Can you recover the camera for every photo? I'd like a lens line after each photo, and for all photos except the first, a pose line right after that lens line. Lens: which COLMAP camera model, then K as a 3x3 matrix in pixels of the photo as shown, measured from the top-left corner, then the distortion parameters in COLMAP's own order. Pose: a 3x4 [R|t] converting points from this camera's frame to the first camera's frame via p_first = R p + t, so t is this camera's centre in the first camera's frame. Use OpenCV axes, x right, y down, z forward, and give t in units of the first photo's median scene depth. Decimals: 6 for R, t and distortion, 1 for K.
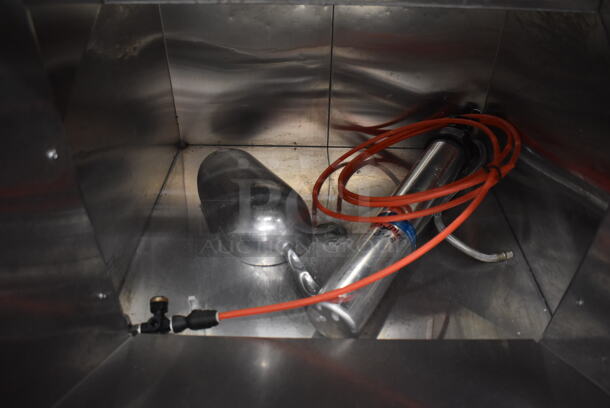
lens RADIAL K [[470.6, 0, 309.2], [0, 470.6, 199.7], [0, 0, 1]] dist [-0.098614, 0.016557]
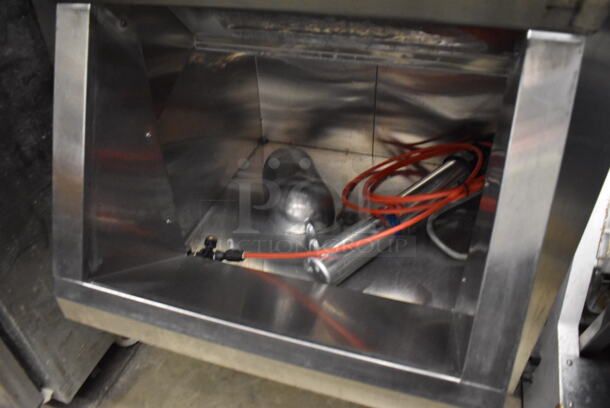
lens RADIAL K [[470.6, 0, 301.4], [0, 470.6, 206.5], [0, 0, 1]] dist [-0.098614, 0.016557]
pose [[0.948824, 0.148137, -0.278906, 0.244683], [-0.147819, 0.988763, 0.022294, 0.022523], [0.279074, 0.020075, 0.960060, -0.259653]]
